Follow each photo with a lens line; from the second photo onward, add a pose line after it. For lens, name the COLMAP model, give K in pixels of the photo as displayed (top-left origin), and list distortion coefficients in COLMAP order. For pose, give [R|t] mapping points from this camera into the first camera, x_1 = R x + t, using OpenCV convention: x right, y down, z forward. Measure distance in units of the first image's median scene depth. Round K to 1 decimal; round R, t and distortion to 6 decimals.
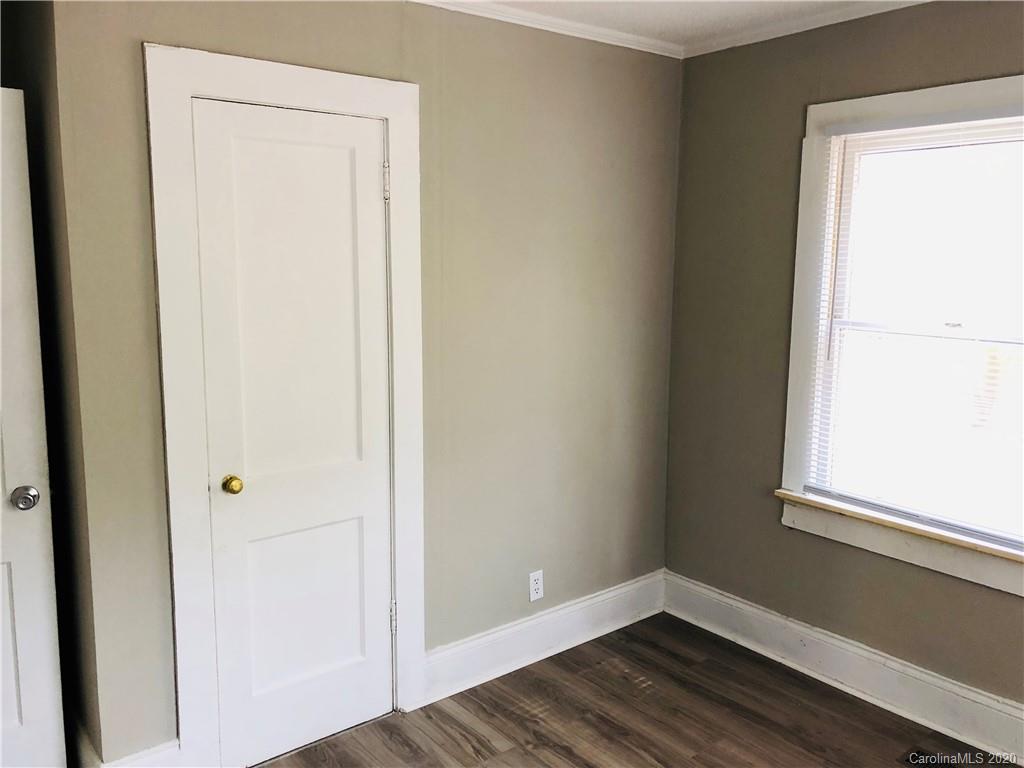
lens RADIAL K [[838.0, 0, 504.5], [0, 838.0, 380.6], [0, 0, 1]] dist [0.044145, -0.054670]
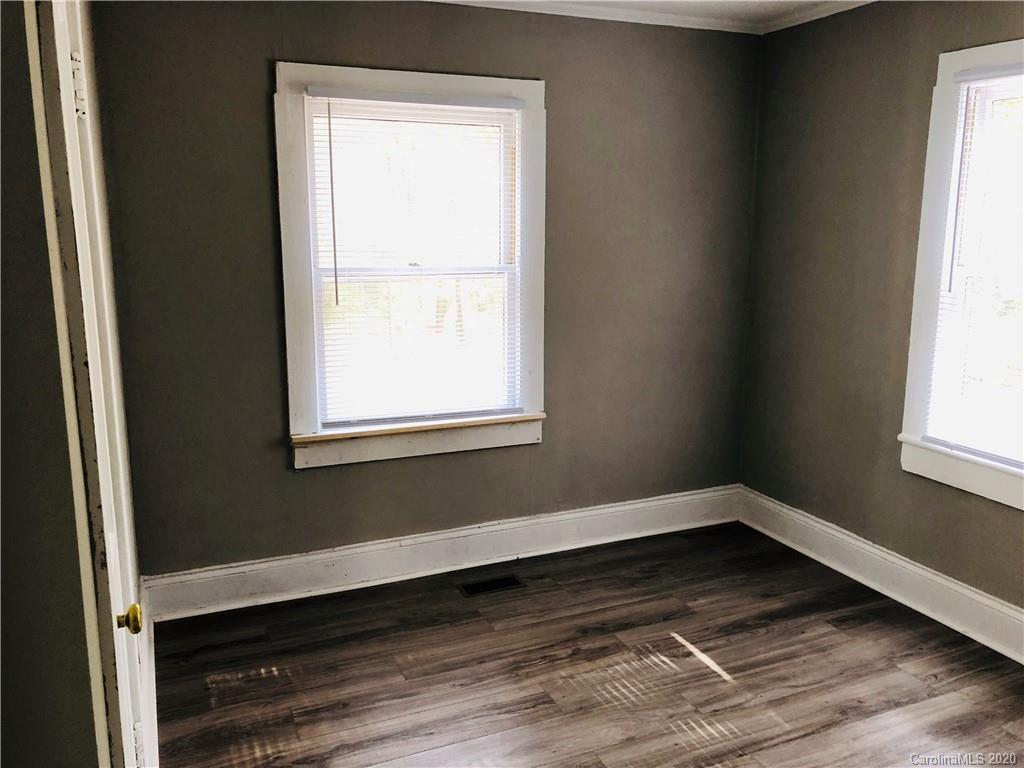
lens RADIAL K [[838.0, 0, 504.5], [0, 838.0, 380.6], [0, 0, 1]] dist [0.044145, -0.054670]
pose [[0.260083, -0.186196, 0.947464, -0.607152], [0.148102, 0.977313, 0.151408, -0.059169], [-0.954161, 0.100943, 0.281759, 0.476988]]
